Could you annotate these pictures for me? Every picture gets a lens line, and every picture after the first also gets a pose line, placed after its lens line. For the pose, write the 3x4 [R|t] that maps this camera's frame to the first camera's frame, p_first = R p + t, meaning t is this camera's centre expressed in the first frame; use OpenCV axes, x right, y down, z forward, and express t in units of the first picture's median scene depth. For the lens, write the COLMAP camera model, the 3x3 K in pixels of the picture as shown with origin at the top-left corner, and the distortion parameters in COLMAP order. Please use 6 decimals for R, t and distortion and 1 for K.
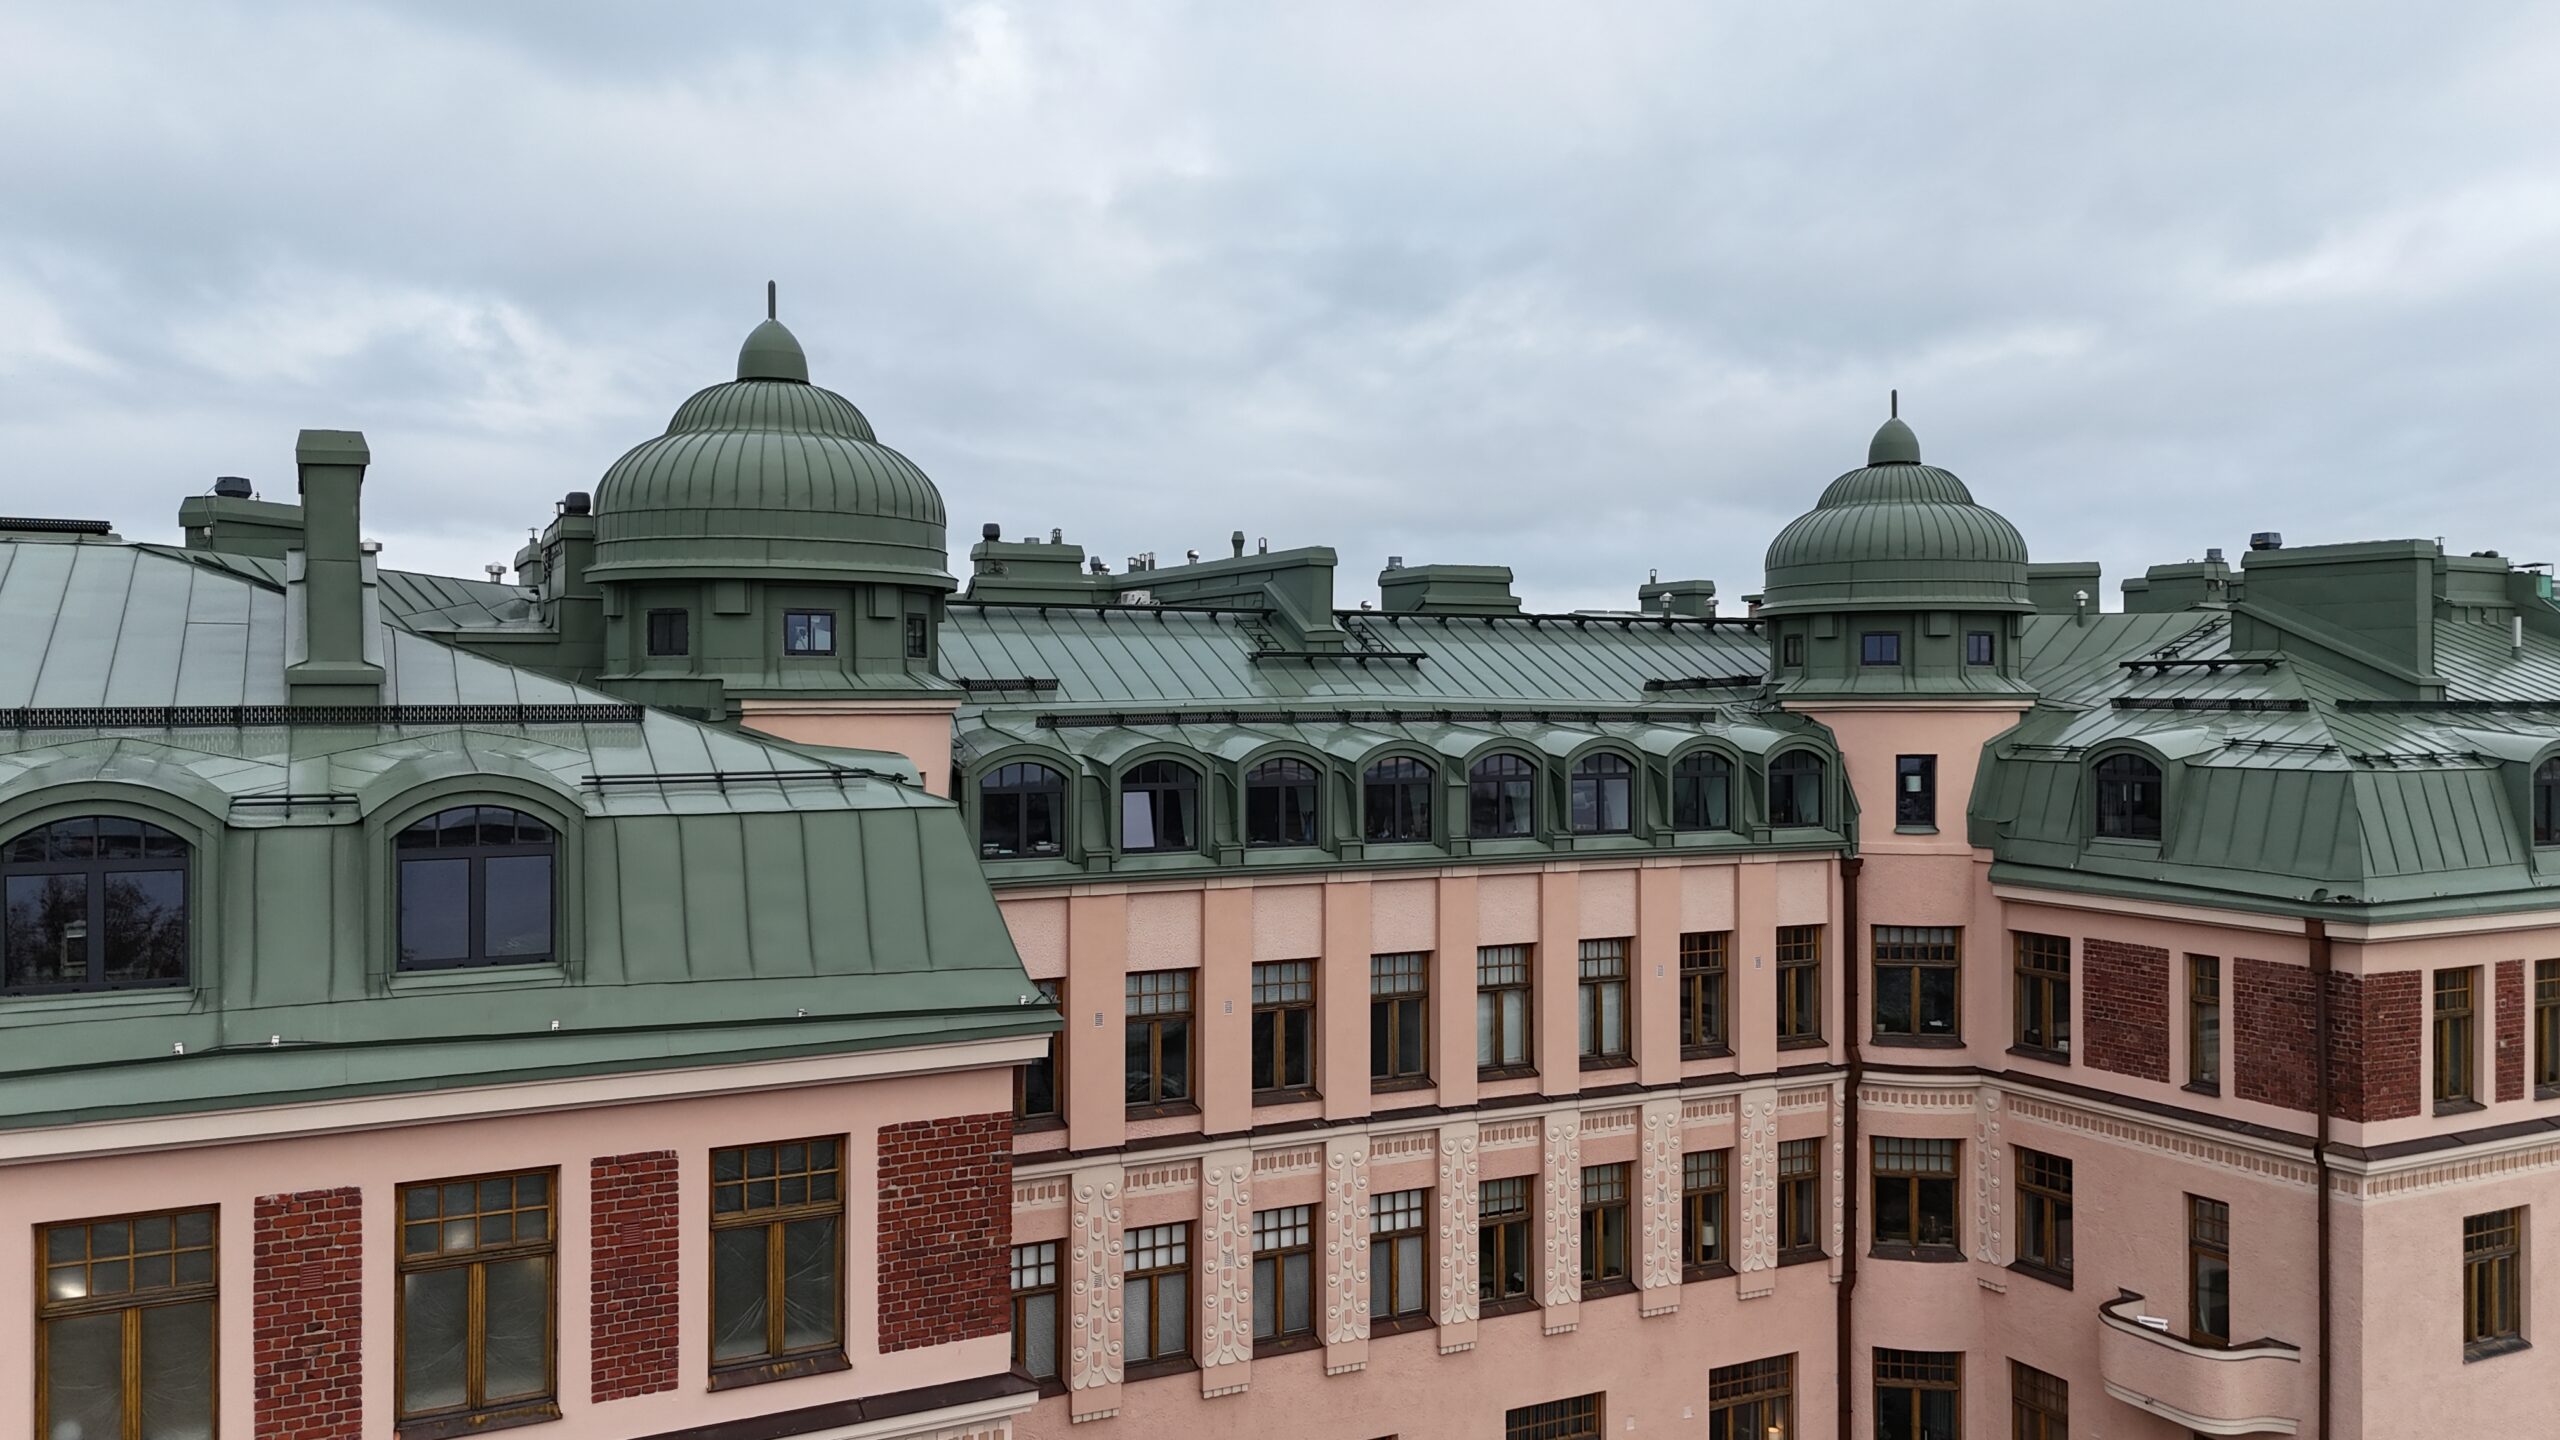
lens RADIAL K [[1874.4, 0, 1290.6], [0, 1874.4, 708.8], [0, 0, 1]] dist [0.073618, -0.069611]
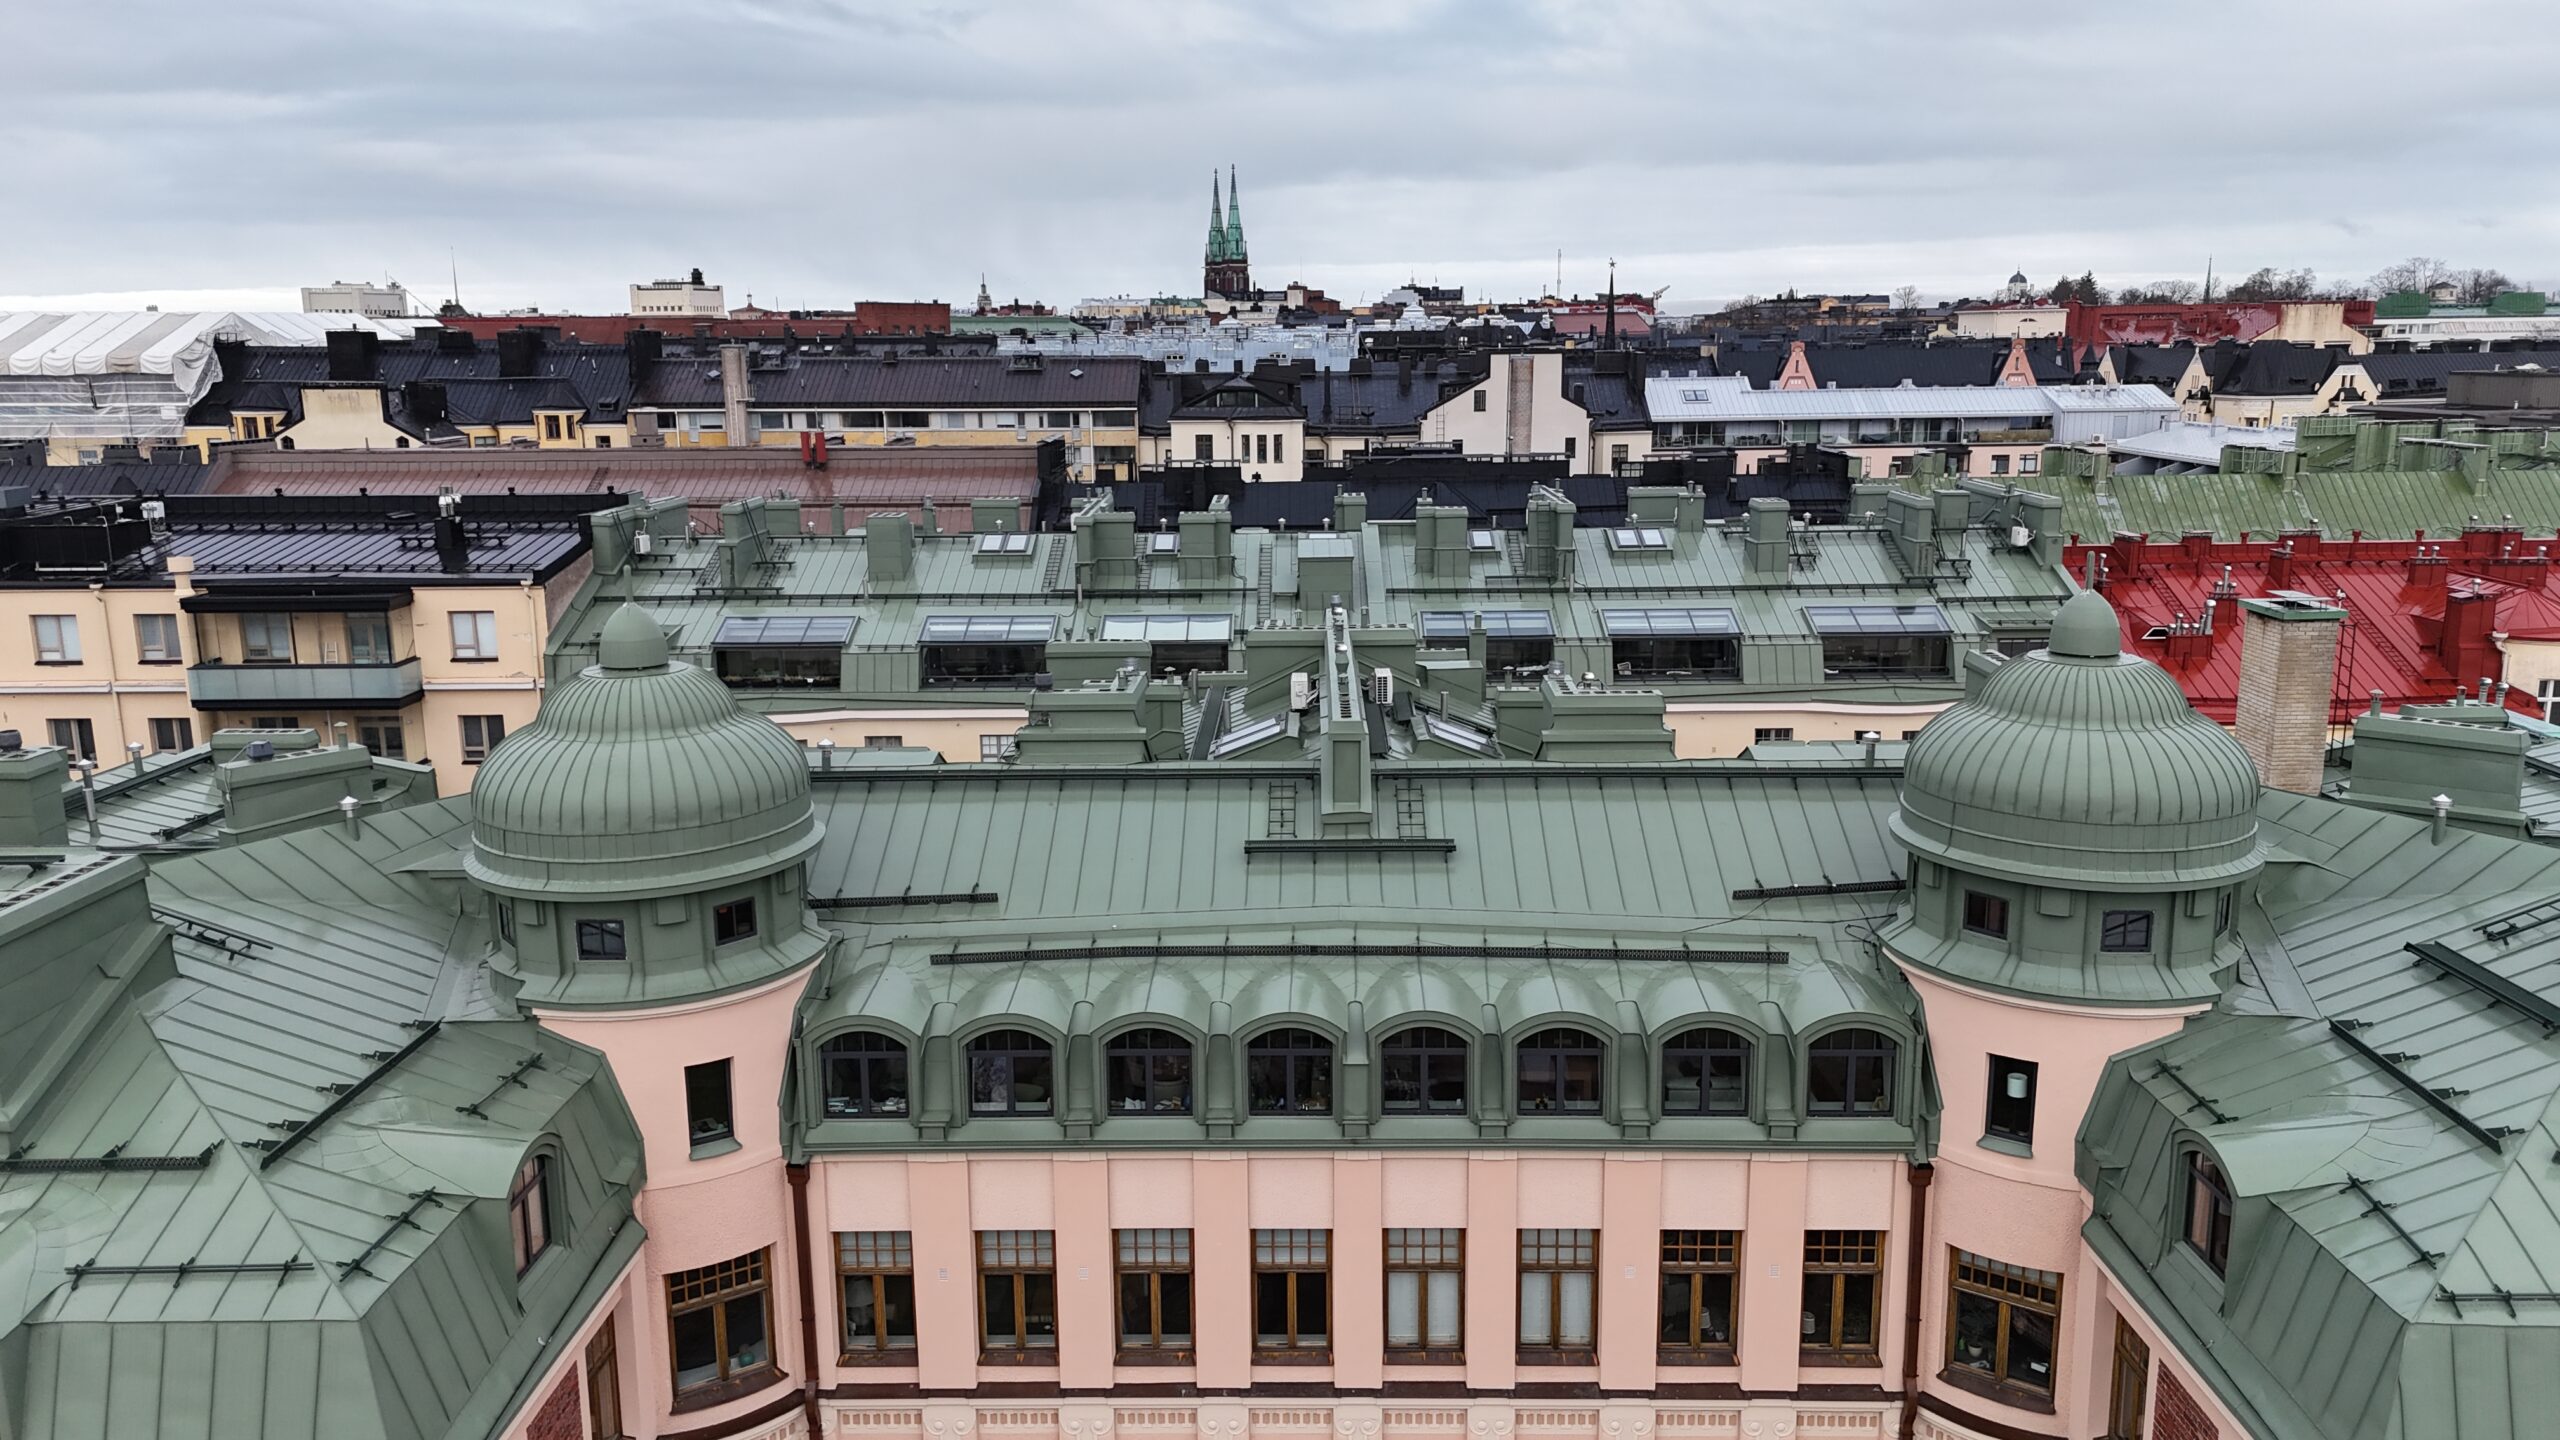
lens RADIAL K [[1874.4, 0, 1287.2], [0, 1874.4, 708.6], [0, 0, 1]] dist [0.073618, -0.069611]
pose [[0.883417, 0.084943, -0.460824, 0.417115], [0.004942, 0.981689, 0.190428, -0.270726], [0.468562, -0.170505, 0.866821, 0.198888]]
